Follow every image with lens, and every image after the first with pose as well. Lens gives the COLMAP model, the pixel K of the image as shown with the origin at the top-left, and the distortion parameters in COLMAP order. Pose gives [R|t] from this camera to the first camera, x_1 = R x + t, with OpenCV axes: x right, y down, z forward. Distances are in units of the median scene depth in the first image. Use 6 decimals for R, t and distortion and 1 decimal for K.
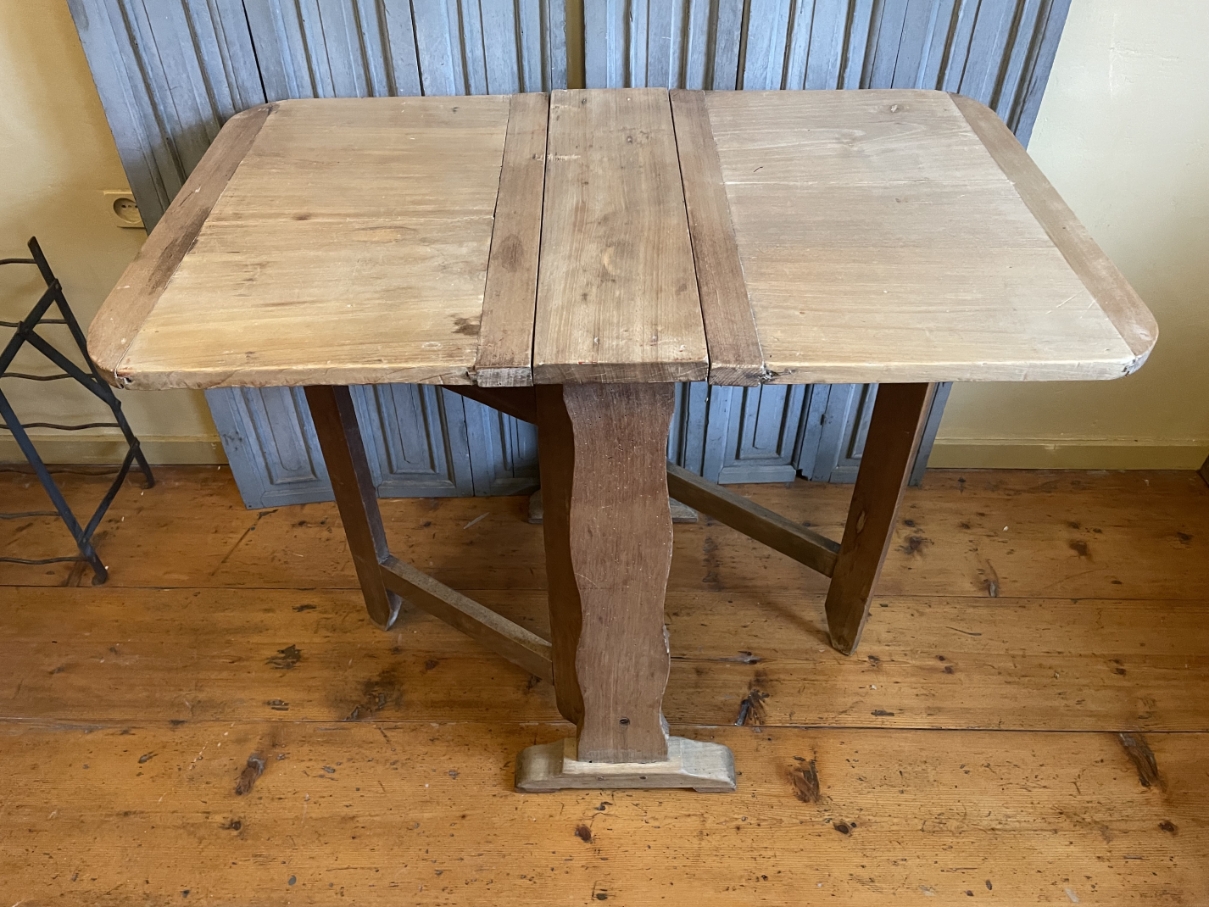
lens RADIAL K [[924.8, 0, 597.9], [0, 924.8, 444.1], [0, 0, 1]] dist [0.077566, -0.115350]
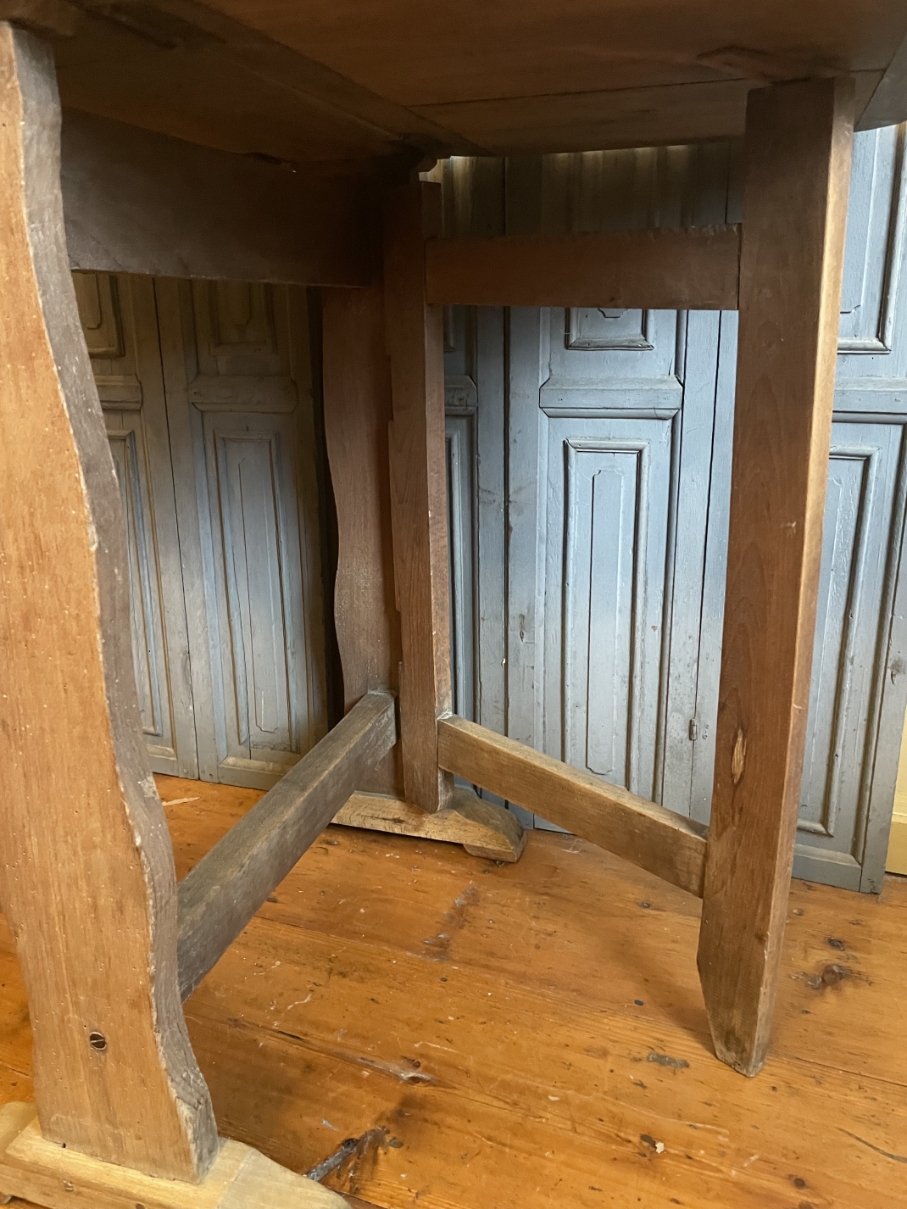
lens RADIAL K [[924.8, 0, 460.4], [0, 924.8, 610.4], [0, 0, 1]] dist [0.077566, -0.115350]
pose [[0.931717, 0.098565, -0.349555, 0.371189], [-0.233795, 0.899303, -0.369586, 0.199275], [0.277927, 0.426073, 0.860940, 0.480936]]
